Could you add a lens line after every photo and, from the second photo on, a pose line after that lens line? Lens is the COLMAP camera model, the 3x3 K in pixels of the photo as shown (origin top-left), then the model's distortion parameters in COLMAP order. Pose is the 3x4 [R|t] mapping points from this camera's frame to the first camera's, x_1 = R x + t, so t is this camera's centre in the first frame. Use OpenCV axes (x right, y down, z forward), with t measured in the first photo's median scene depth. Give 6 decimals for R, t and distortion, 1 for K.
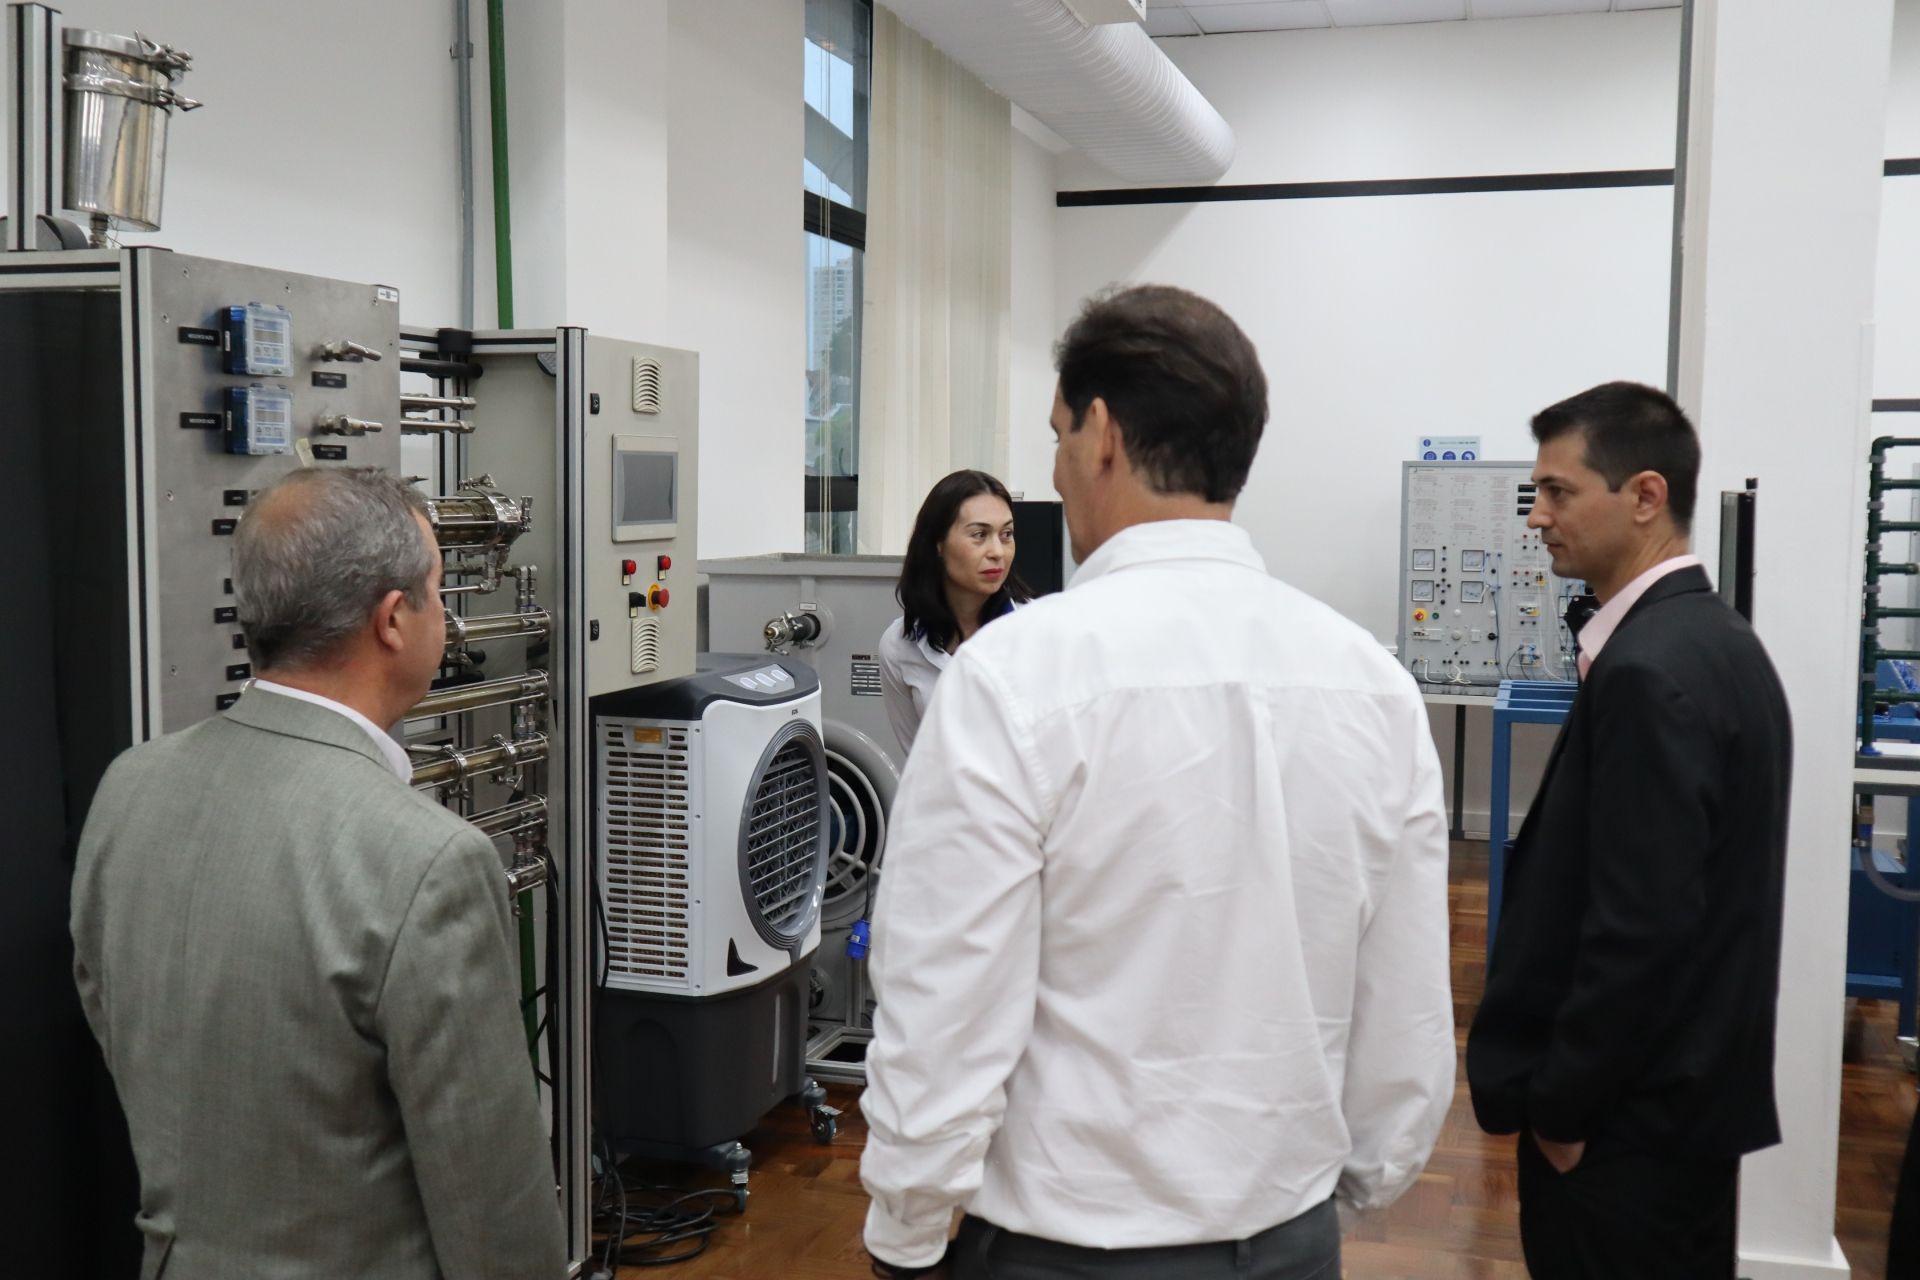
lens RADIAL K [[1769.1, 0, 960.0], [0, 1769.1, 640.0], [0, 0, 1]] dist [-0.017623, -0.004774]
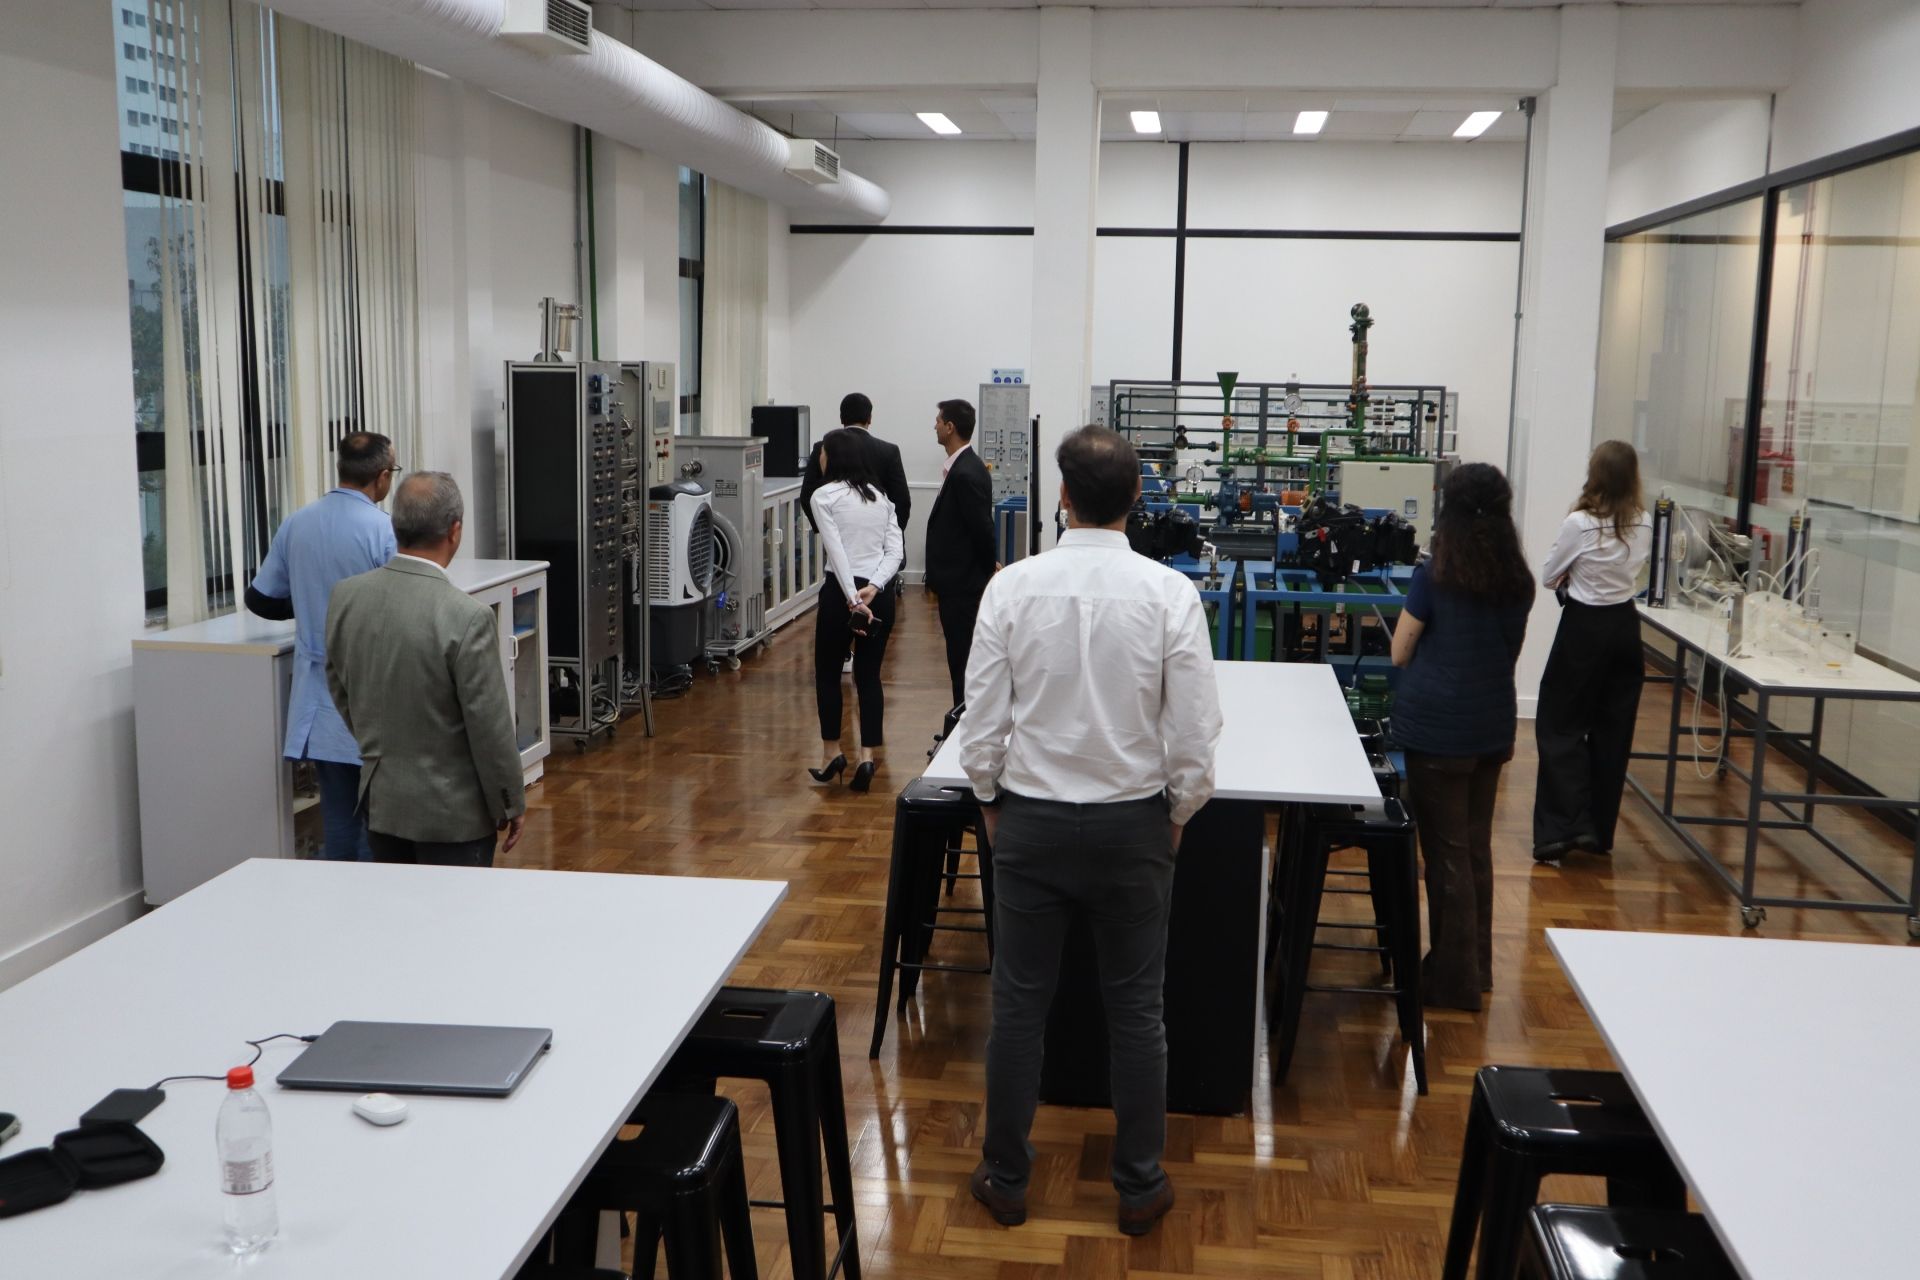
lens RADIAL K [[1769.1, 0, 960.0], [0, 1769.1, 640.0], [0, 0, 1]] dist [-0.017623, -0.004774]
pose [[0.985975, -0.016419, 0.166085, -0.162807], [0.003967, 0.997174, 0.075026, 0.054777], [-0.166847, -0.073315, 0.983253, -1.648907]]
